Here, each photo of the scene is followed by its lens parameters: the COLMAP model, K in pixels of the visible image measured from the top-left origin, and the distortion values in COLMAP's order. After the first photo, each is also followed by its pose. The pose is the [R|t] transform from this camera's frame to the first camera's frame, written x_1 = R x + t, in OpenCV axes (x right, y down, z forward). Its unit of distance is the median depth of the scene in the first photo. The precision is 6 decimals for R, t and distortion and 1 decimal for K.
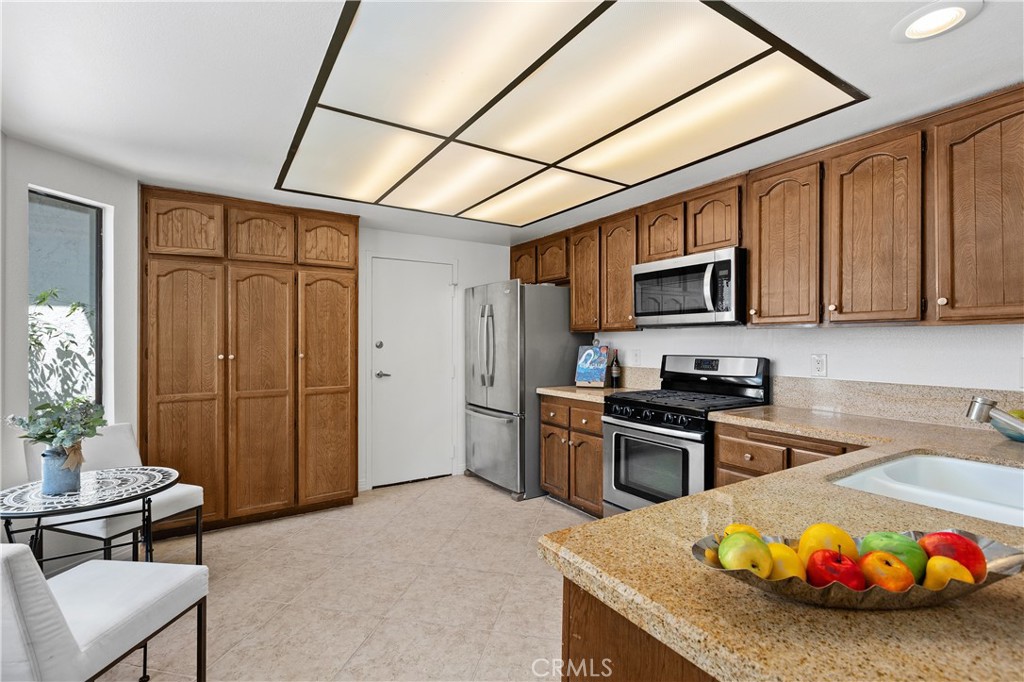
lens RADIAL K [[461.0, 0, 512.3], [0, 461.0, 340.0], [0, 0, 1]] dist [0.001397, -0.001033]
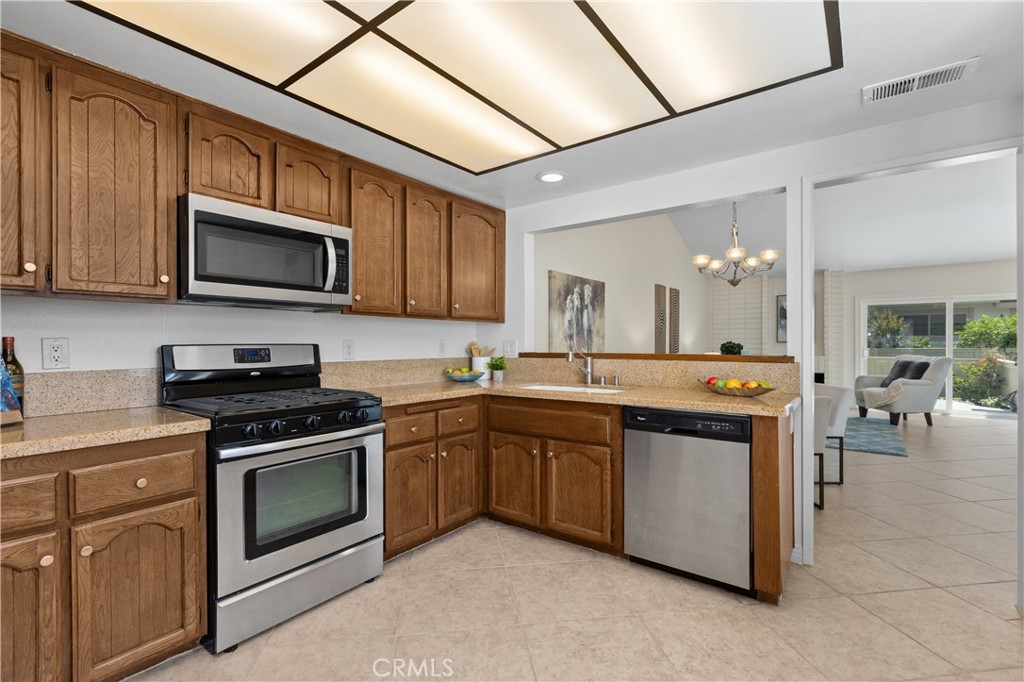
lens RADIAL K [[461.0, 0, 509.8], [0, 461.0, 342.4], [0, 0, 1]] dist [0.001397, -0.001033]
pose [[-0.335471, -0.000310, 0.942050, -0.423279], [-0.001186, 0.999999, -0.000094, 0.029067], [-0.942050, -0.001149, -0.335471, 0.792647]]
